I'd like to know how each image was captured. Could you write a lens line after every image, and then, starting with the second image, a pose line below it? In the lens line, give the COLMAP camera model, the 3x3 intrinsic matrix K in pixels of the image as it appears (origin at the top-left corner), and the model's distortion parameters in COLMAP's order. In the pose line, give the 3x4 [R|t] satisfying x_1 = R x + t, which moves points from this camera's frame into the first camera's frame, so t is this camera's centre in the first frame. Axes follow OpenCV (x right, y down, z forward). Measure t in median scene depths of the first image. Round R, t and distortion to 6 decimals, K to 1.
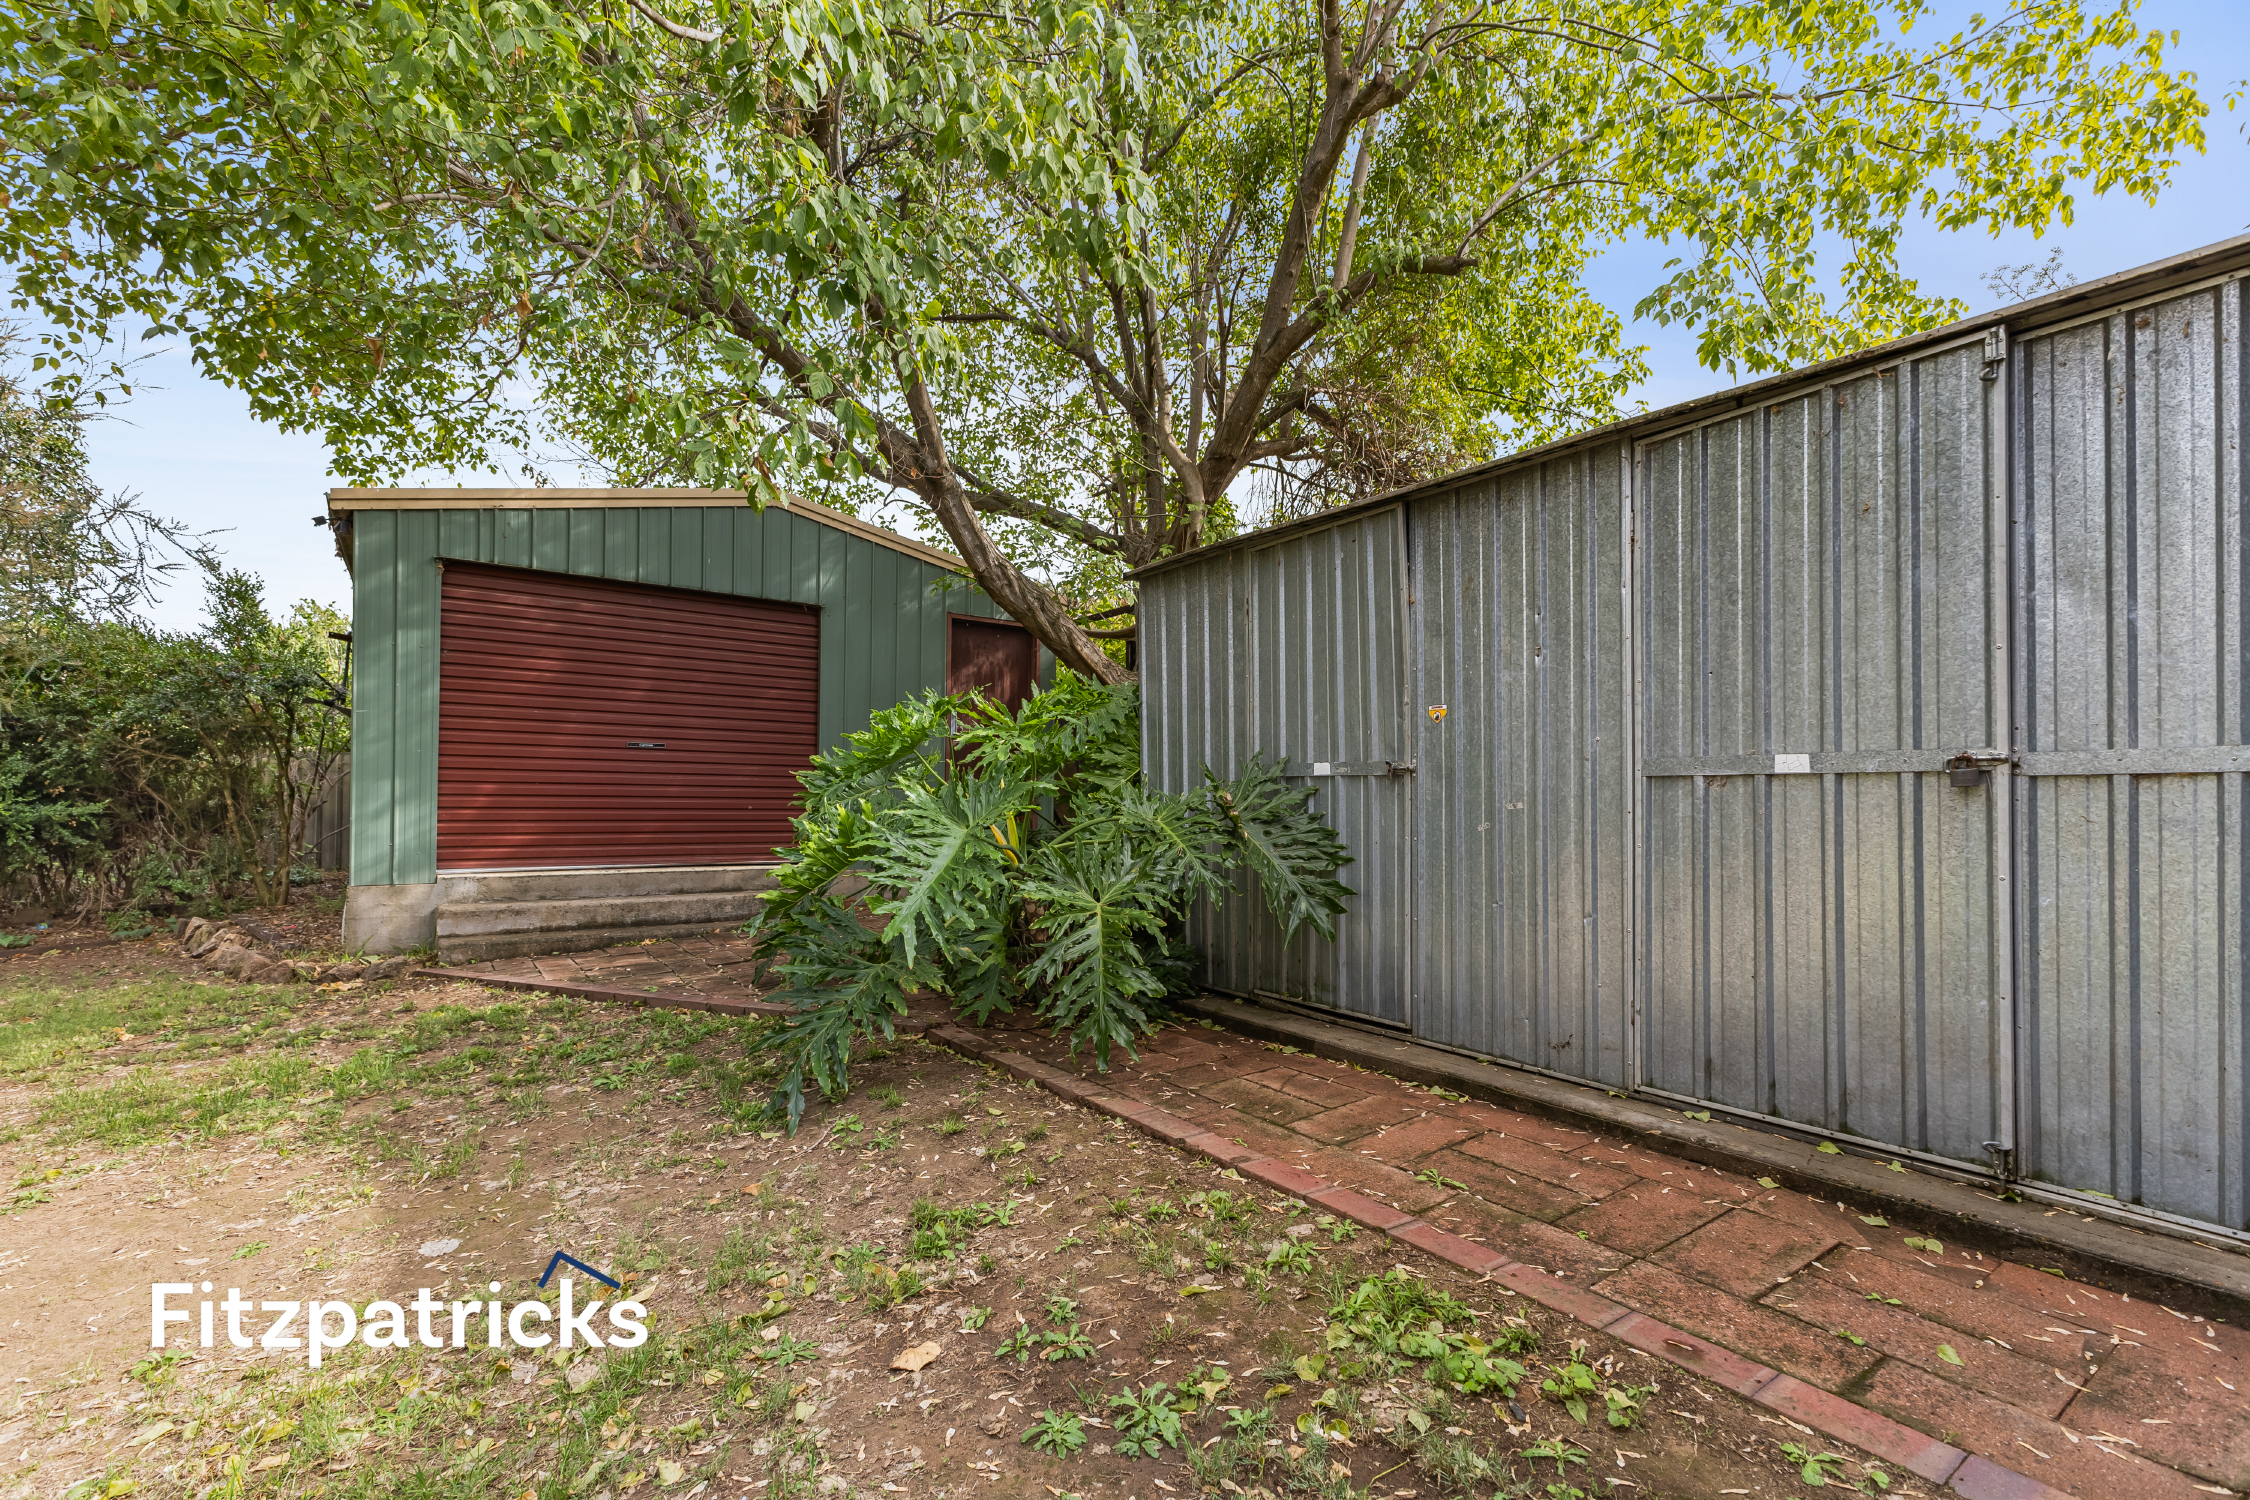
lens RADIAL K [[1006.2, 0, 1136.3], [0, 1006.2, 775.7], [0, 0, 1]] dist [-0.000839, -0.000149]
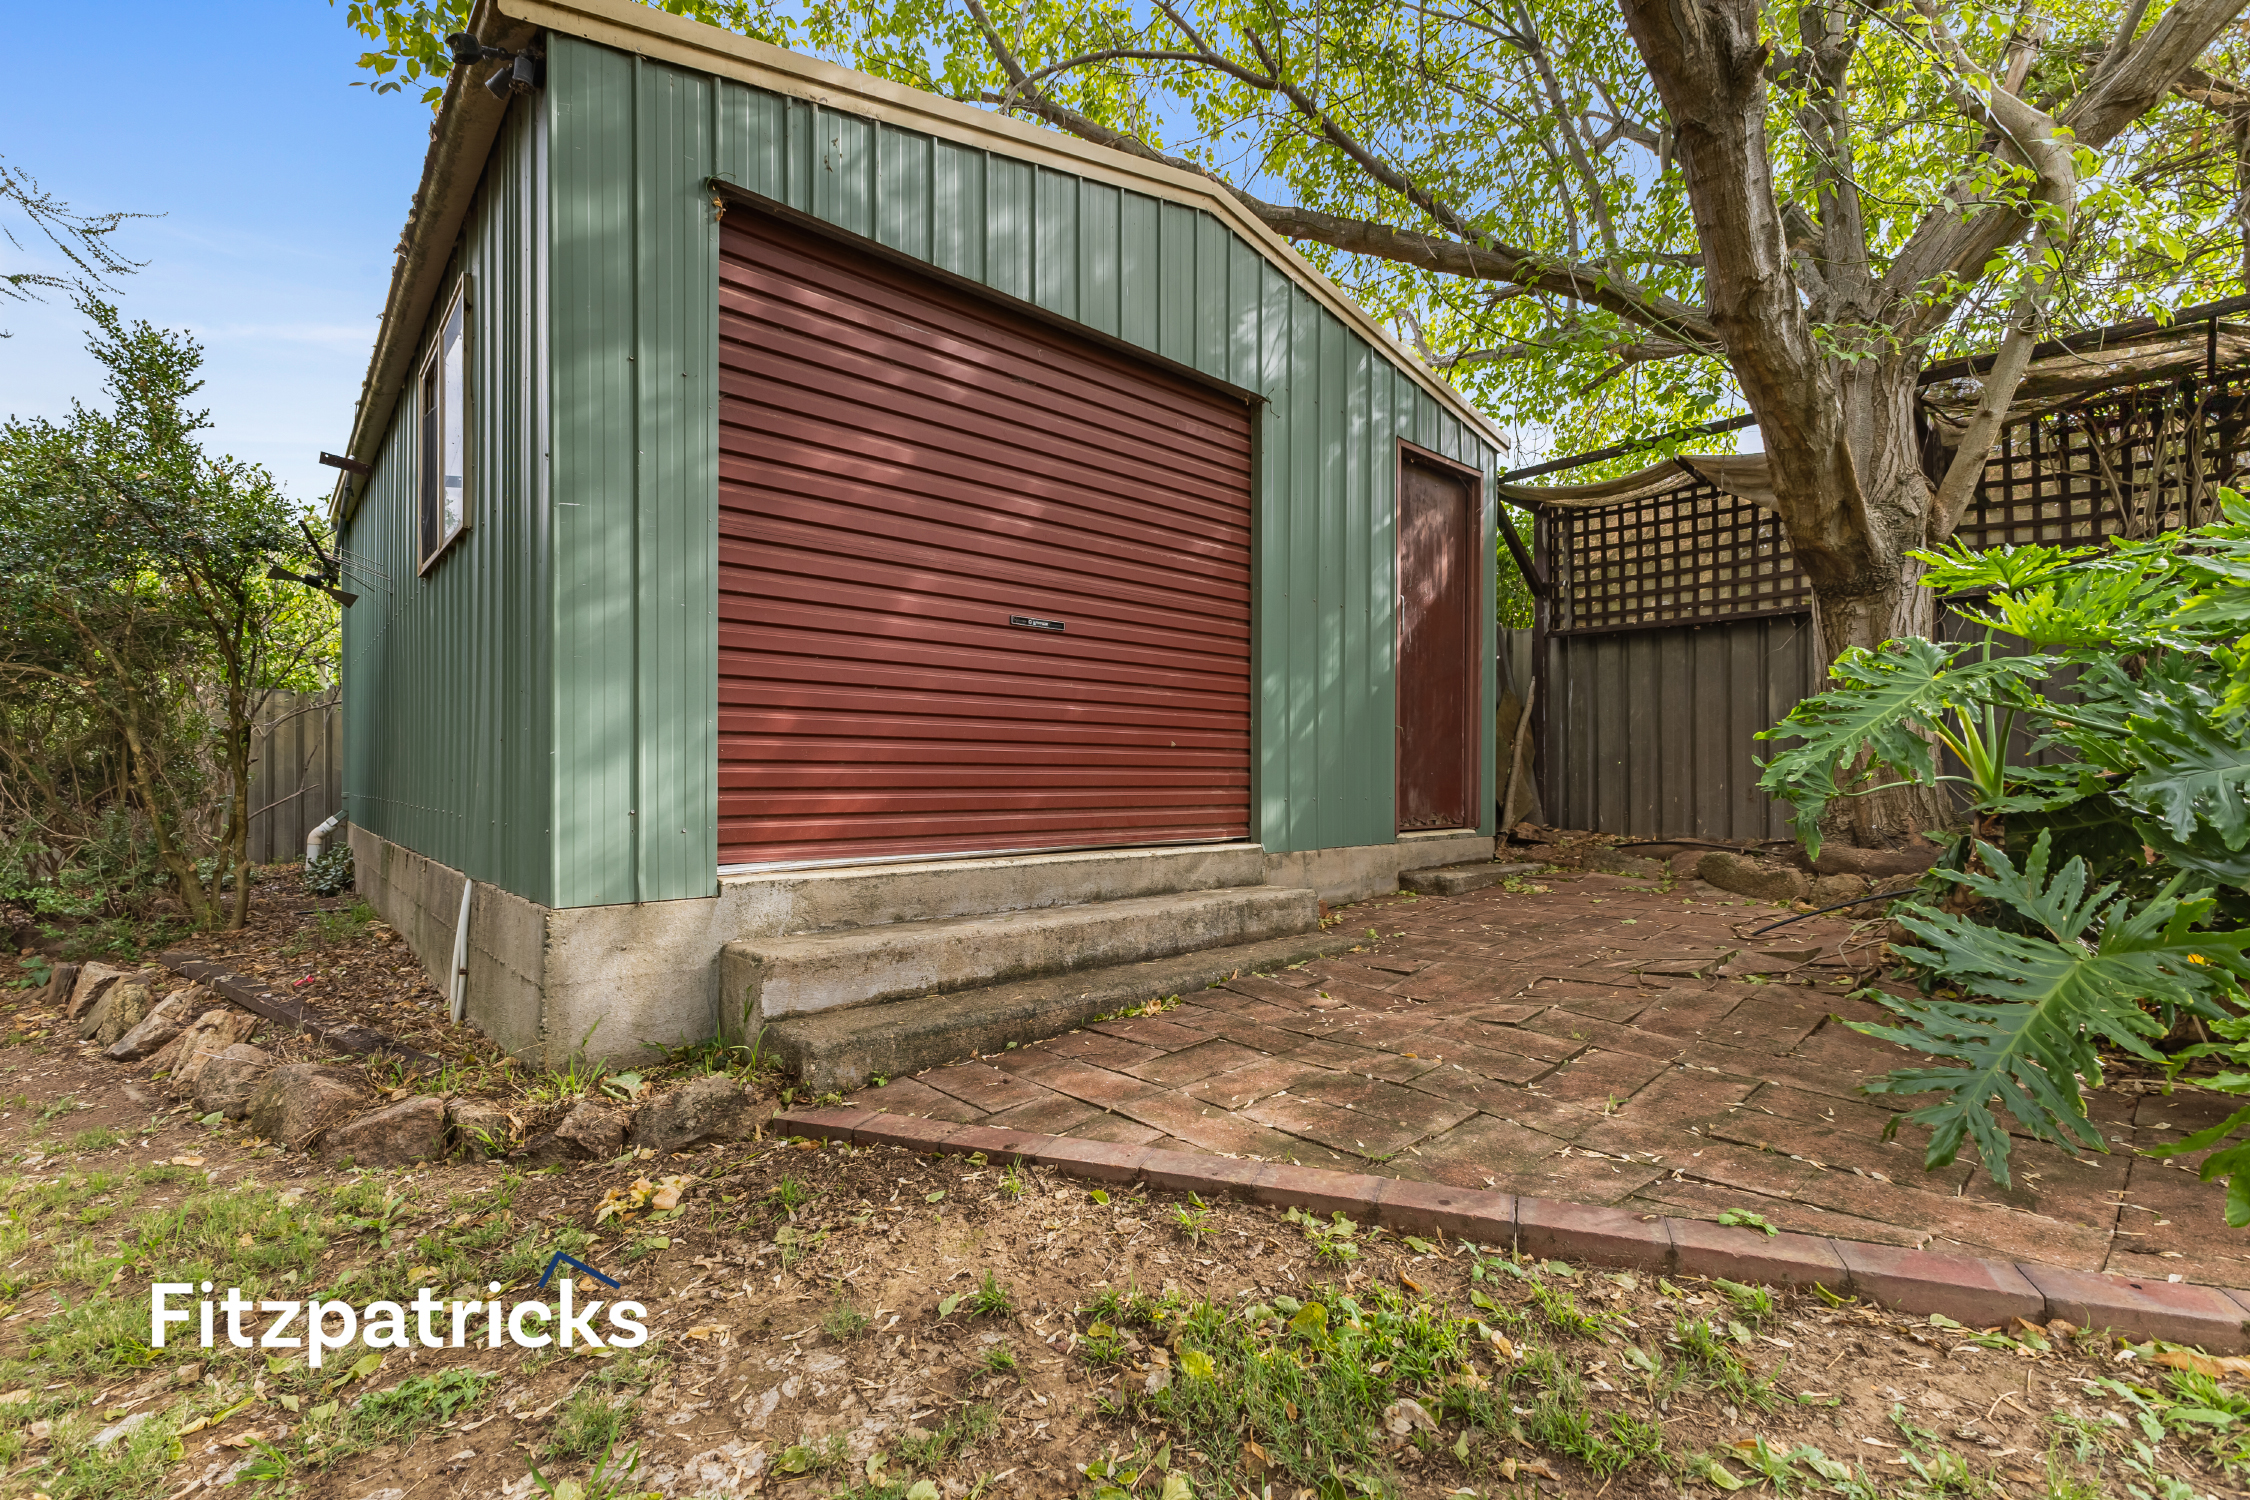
lens RADIAL K [[1006.2, 0, 1115.6], [0, 1006.2, 760.9], [0, 0, 1]] dist [-0.000839, -0.000149]
pose [[0.995489, -0.006684, 0.094638, -0.499895], [0.005936, 0.999949, 0.008186, 0.038464], [-0.094688, -0.007588, 0.995478, 0.473120]]
